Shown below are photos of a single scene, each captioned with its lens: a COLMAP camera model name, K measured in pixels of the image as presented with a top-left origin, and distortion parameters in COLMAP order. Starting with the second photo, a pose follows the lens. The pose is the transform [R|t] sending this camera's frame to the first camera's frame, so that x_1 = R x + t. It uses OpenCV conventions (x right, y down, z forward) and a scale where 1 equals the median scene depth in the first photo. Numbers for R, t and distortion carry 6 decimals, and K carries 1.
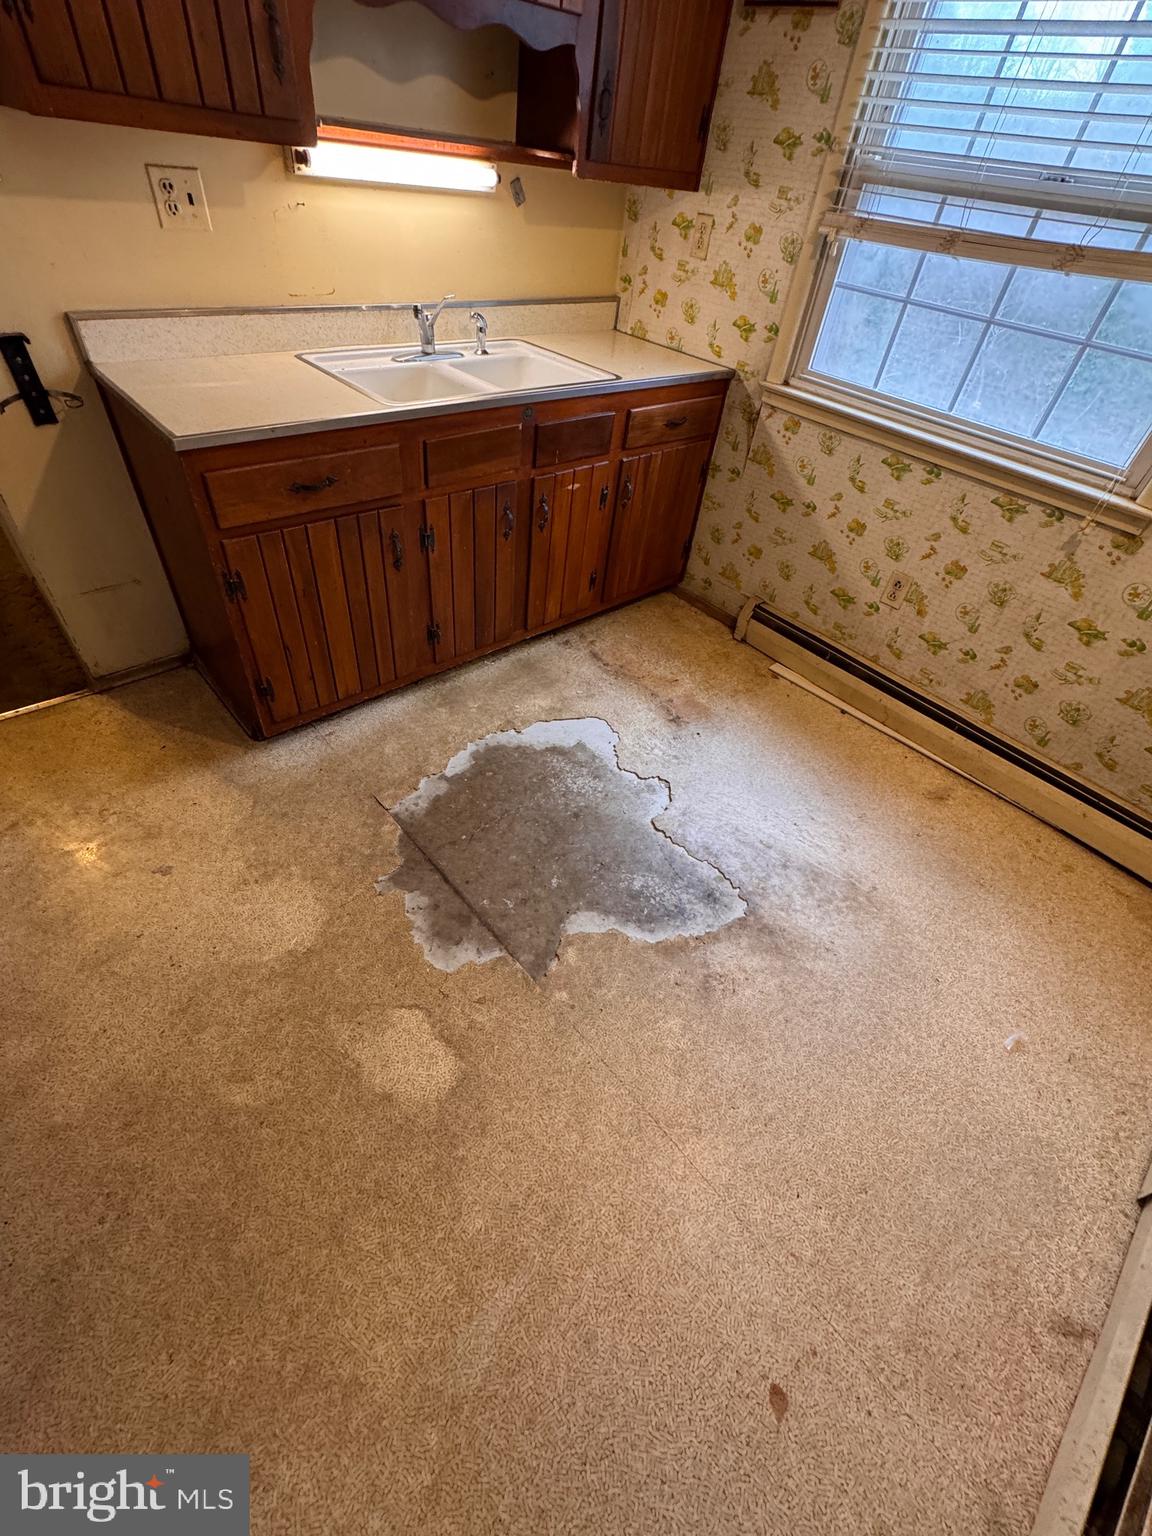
lens RADIAL K [[645.0, 0, 577.6], [0, 645.0, 765.8], [0, 0, 1]] dist [-0.003475, 0.000089]
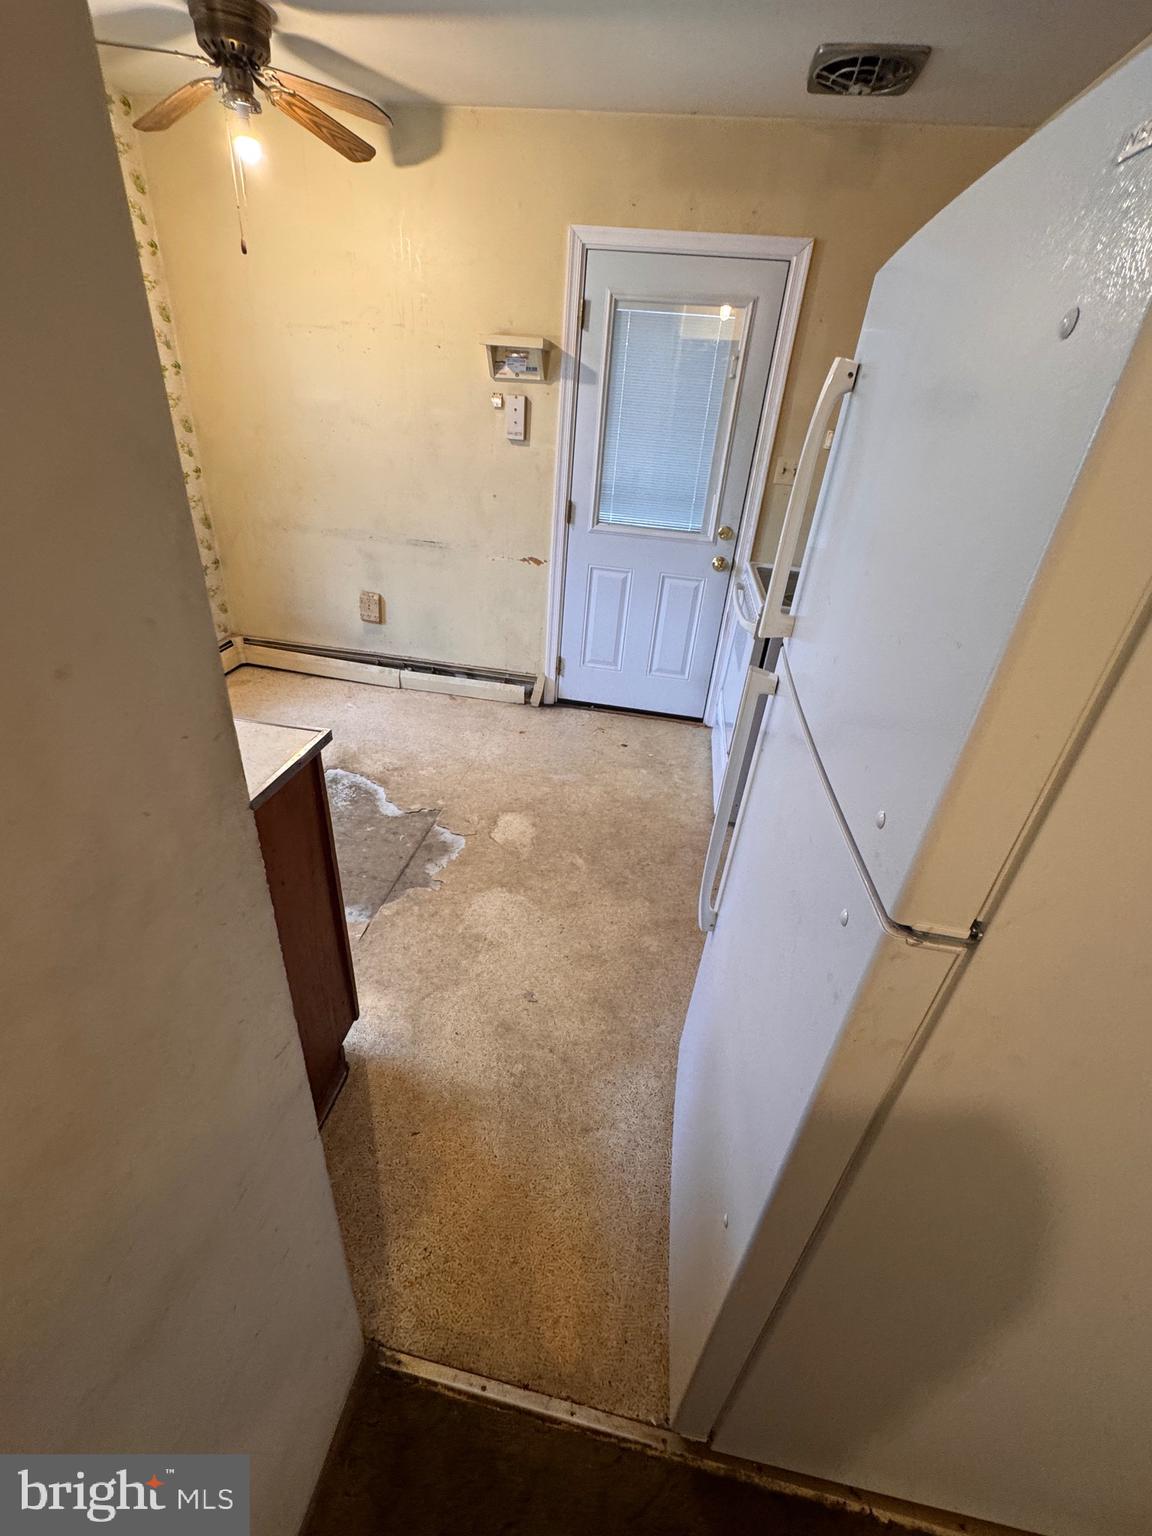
lens RADIAL K [[645.0, 0, 577.6], [0, 645.0, 765.8], [0, 0, 1]] dist [-0.003475, 0.000089]
pose [[-0.614248, -0.513751, 0.598965, -1.234812], [0.436713, 0.410885, 0.800285, -0.923180], [-0.657253, 0.753149, -0.028023, 0.685010]]
